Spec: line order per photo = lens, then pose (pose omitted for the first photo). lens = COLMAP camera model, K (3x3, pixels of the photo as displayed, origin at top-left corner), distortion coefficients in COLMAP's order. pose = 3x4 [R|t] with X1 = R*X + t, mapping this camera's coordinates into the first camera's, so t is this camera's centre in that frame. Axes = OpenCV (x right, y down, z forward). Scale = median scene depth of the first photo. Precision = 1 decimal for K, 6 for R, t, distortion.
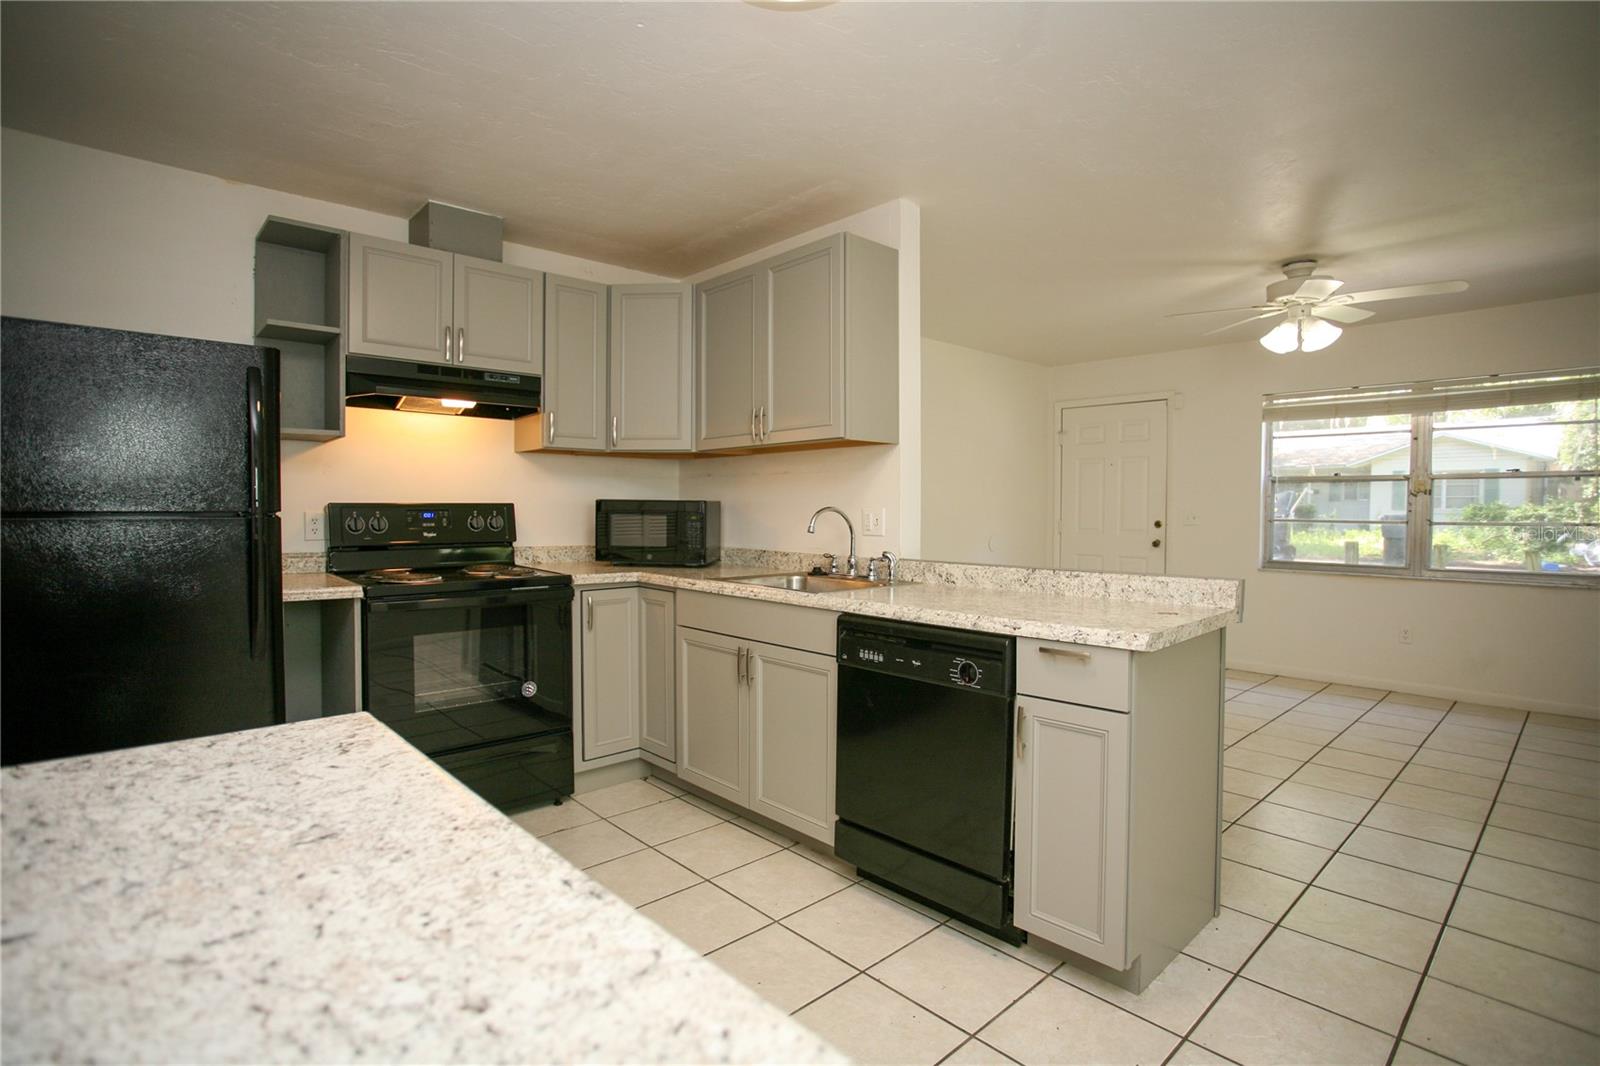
lens RADIAL K [[827.3, 0, 802.2], [0, 827.3, 529.5], [0, 0, 1]] dist [-0.000487, 0.000051]
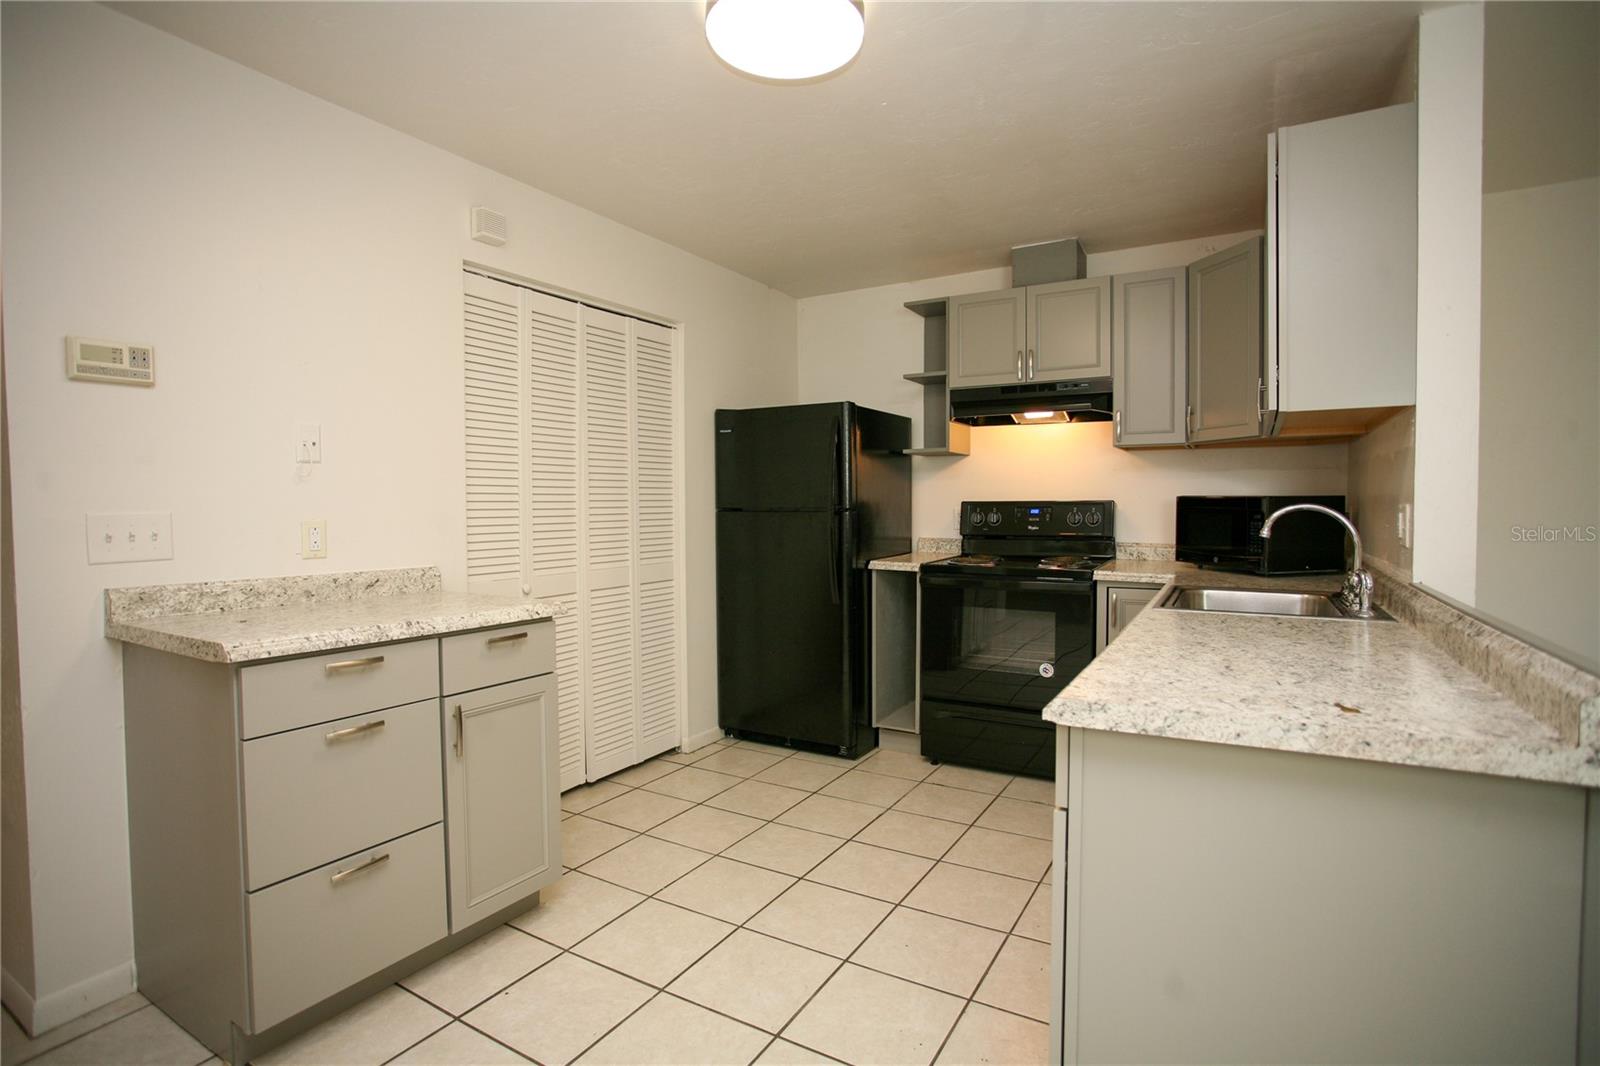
lens RADIAL K [[827.3, 0, 802.2], [0, 827.3, 529.5], [0, 0, 1]] dist [-0.000487, 0.000051]
pose [[0.317924, 0.027496, -0.947717, 0.575581], [-0.021448, 0.999532, 0.021804, -0.010342], [0.947874, 0.013395, 0.318365, 0.324877]]
